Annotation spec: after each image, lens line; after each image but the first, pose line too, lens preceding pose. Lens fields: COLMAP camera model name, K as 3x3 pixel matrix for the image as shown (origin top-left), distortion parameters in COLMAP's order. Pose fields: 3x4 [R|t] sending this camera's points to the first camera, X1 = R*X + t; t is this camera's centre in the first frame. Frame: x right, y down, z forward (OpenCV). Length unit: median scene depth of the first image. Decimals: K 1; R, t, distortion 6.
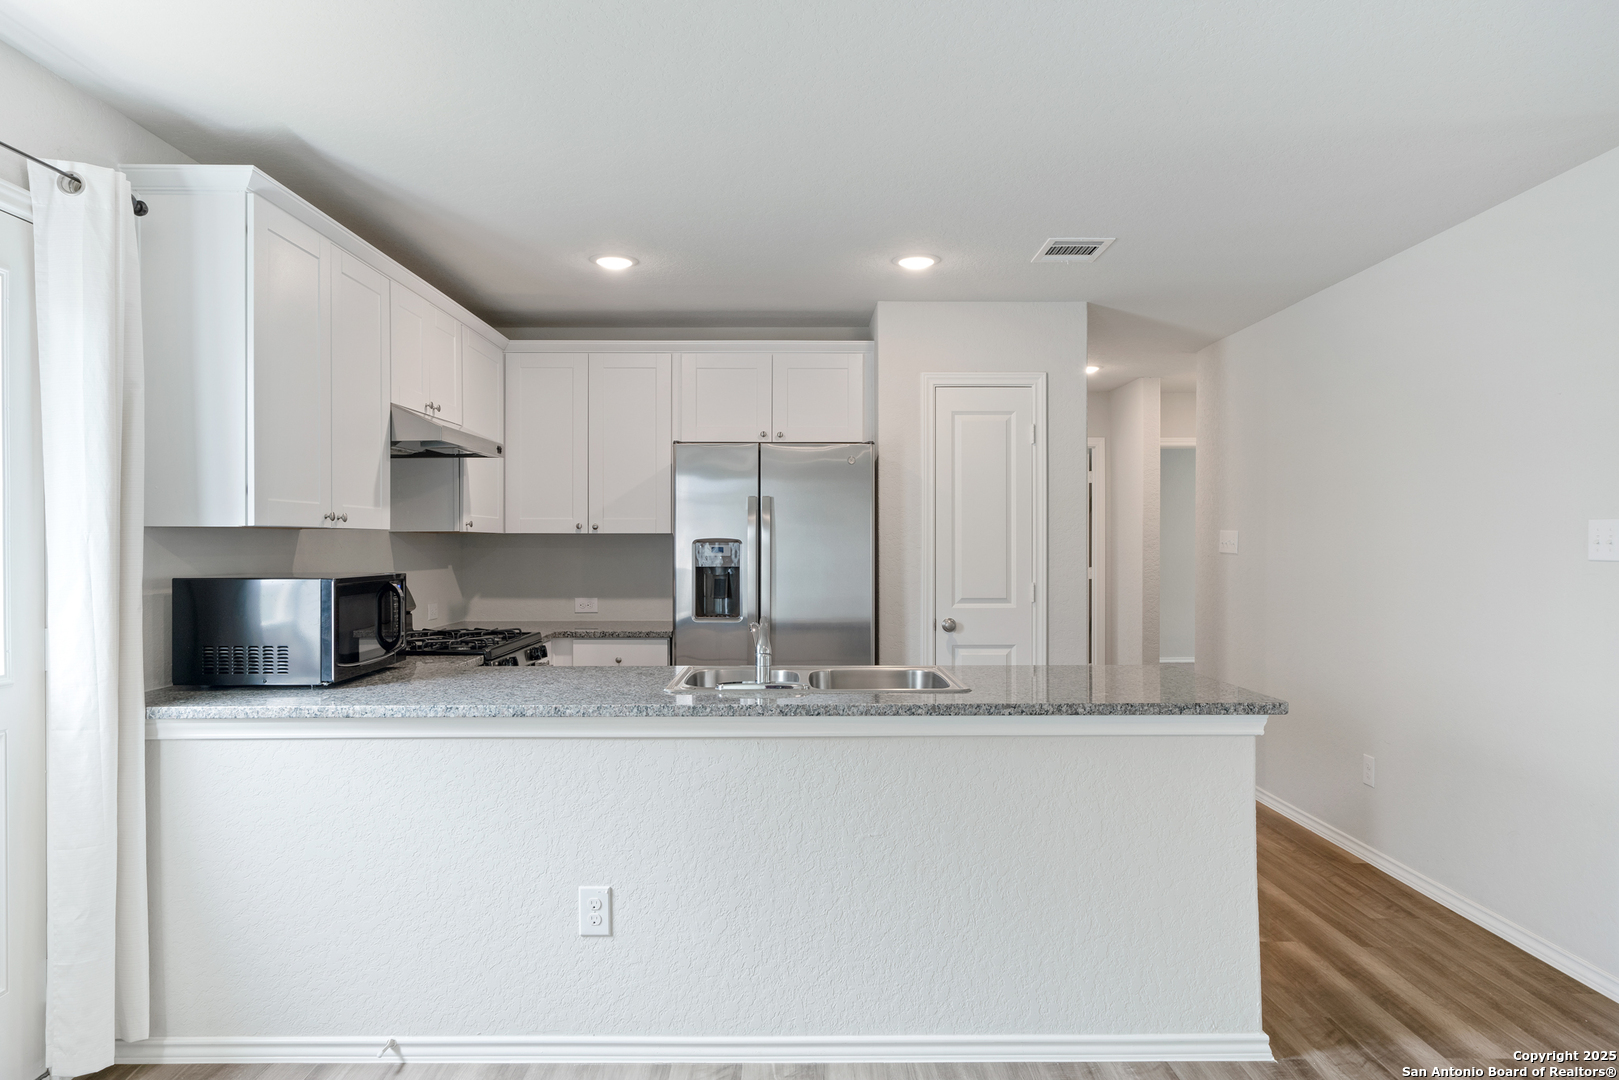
lens RADIAL K [[1025.0, 0, 799.7], [0, 1025.0, 547.7], [0, 0, 1]] dist [0.001658, 0.001122]
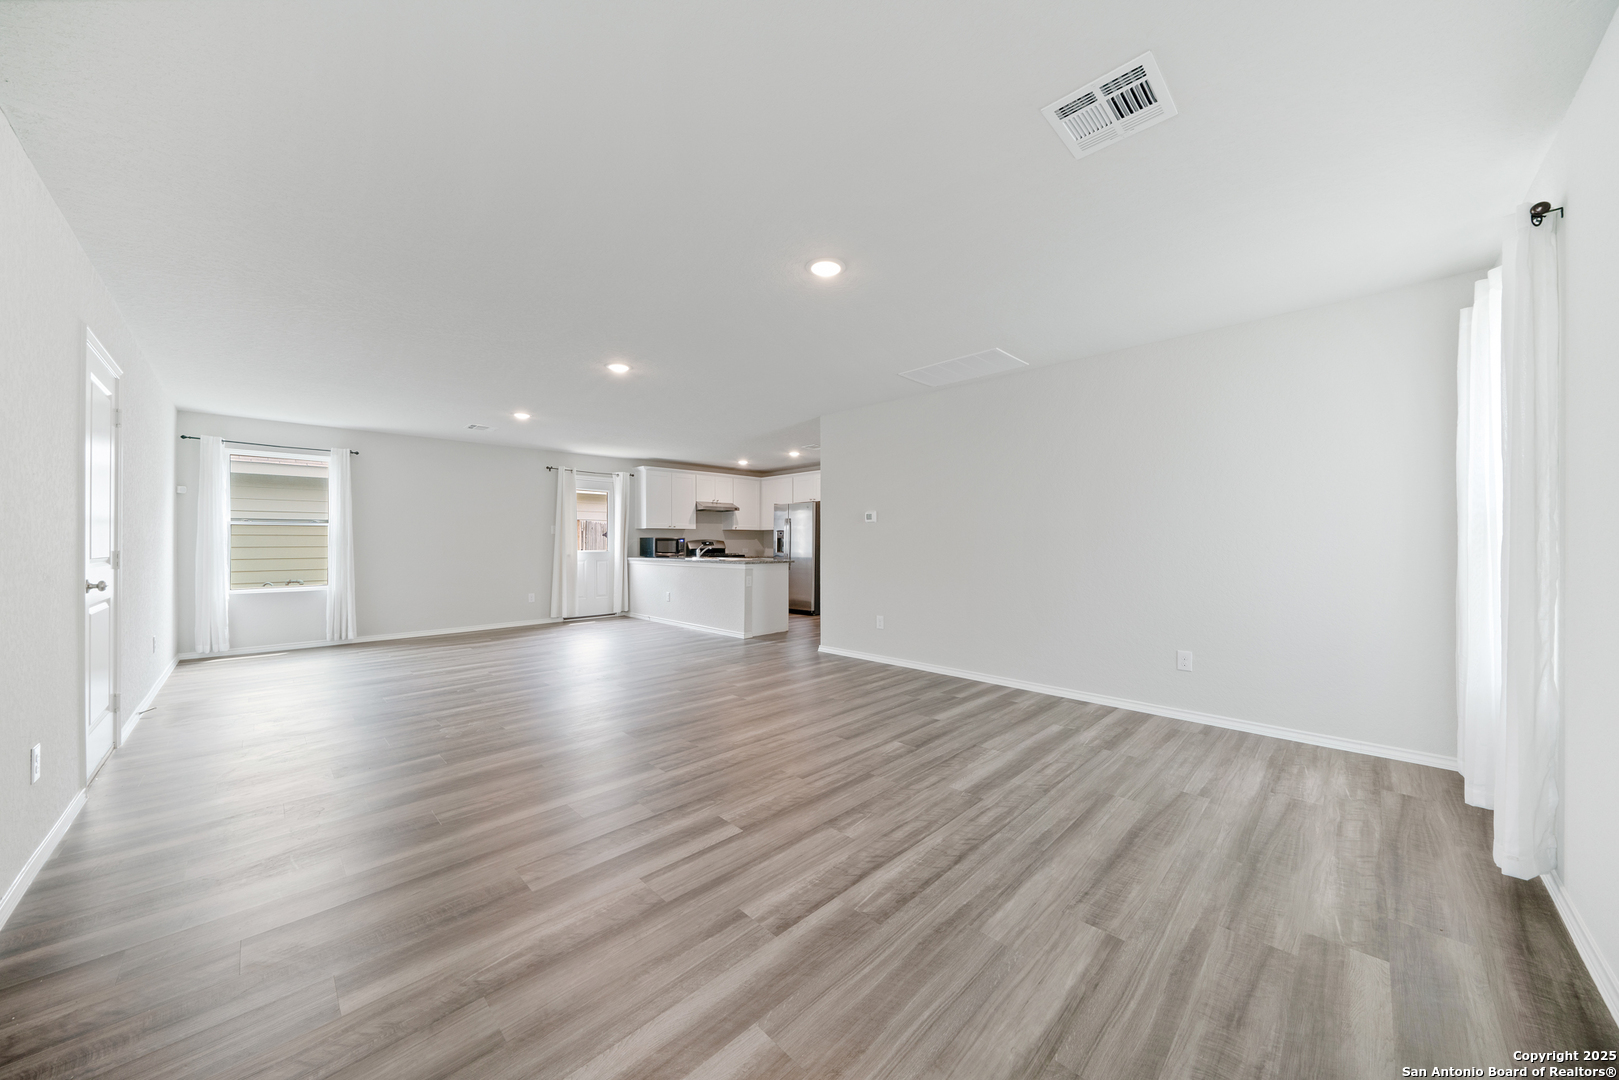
lens RADIAL K [[567.1, 0, 818.1], [0, 567.1, 555.4], [0, 0, 1]] dist [-0.009459, 0.000363]
pose [[0.711502, 0.017985, -0.702454, 1.422855], [-0.000878, 0.999694, 0.024706, 0.030850], [0.702683, -0.016962, 0.711301, -0.341366]]
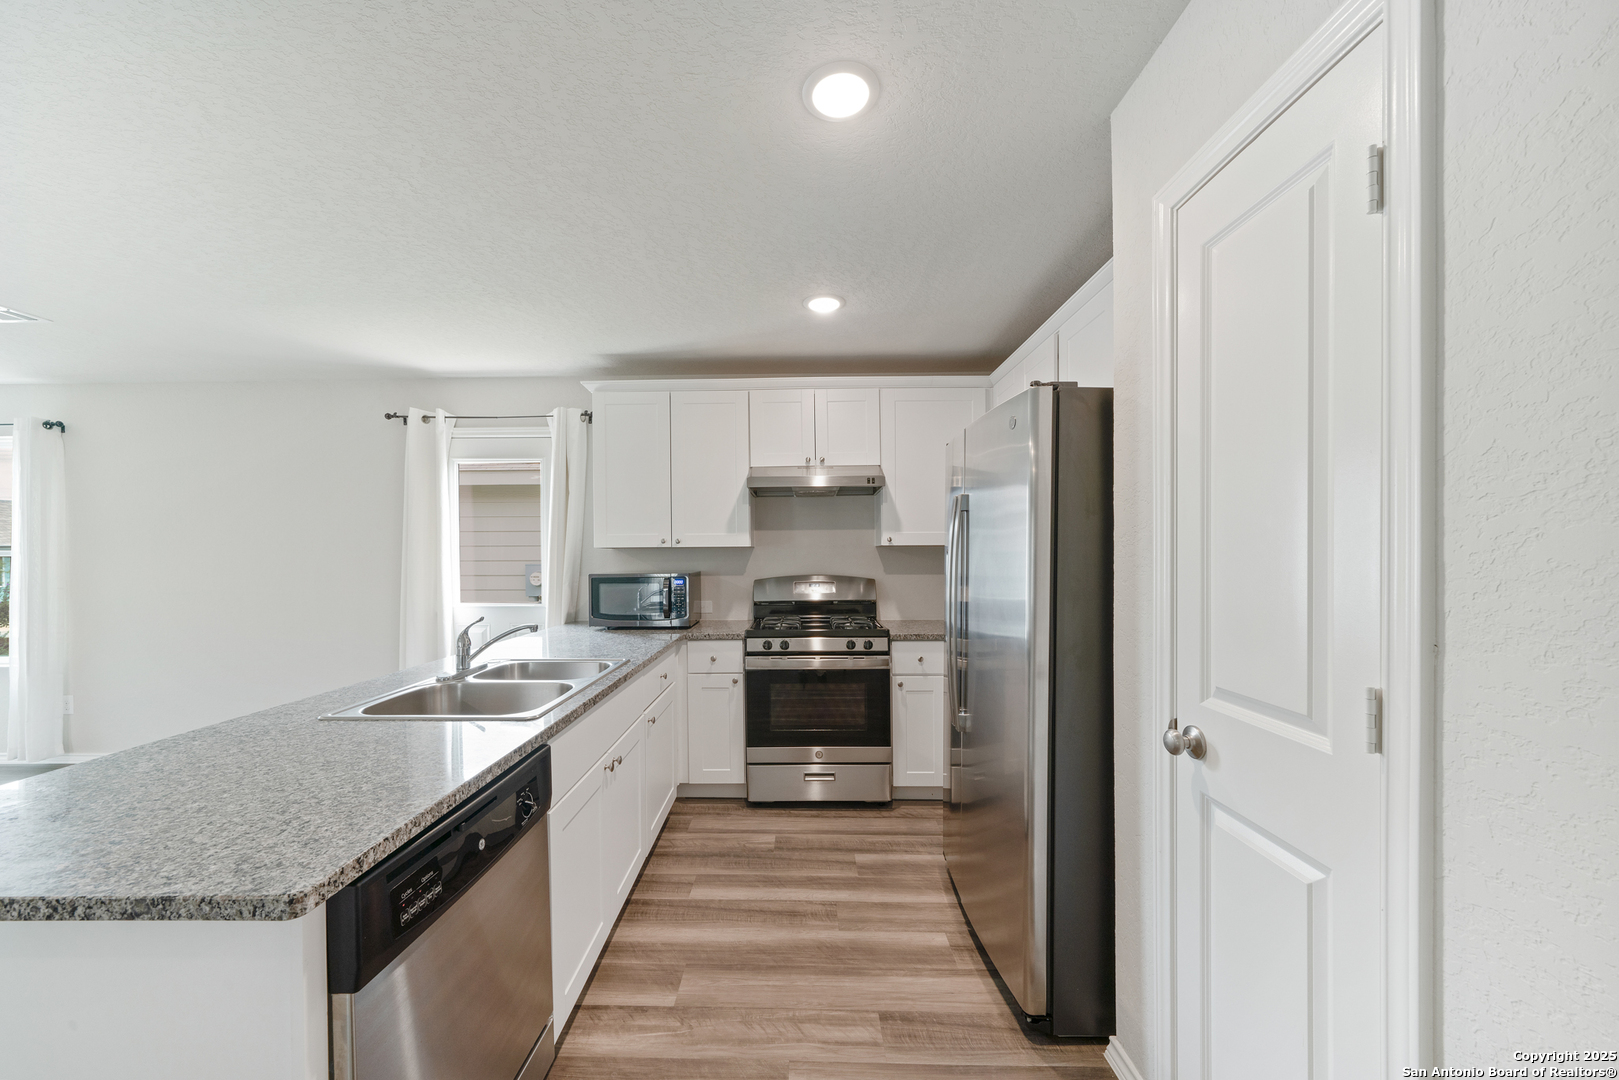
lens RADIAL K [[591.6, 0, 812.9], [0, 591.6, 553.2], [0, 0, 1]] dist [-0.008151, -0.000011]
pose [[-0.027425, -0.000874, -0.999623, 0.427592], [-0.007929, 0.999968, -0.000657, -0.004232], [0.999592, 0.007908, -0.027431, 0.893440]]
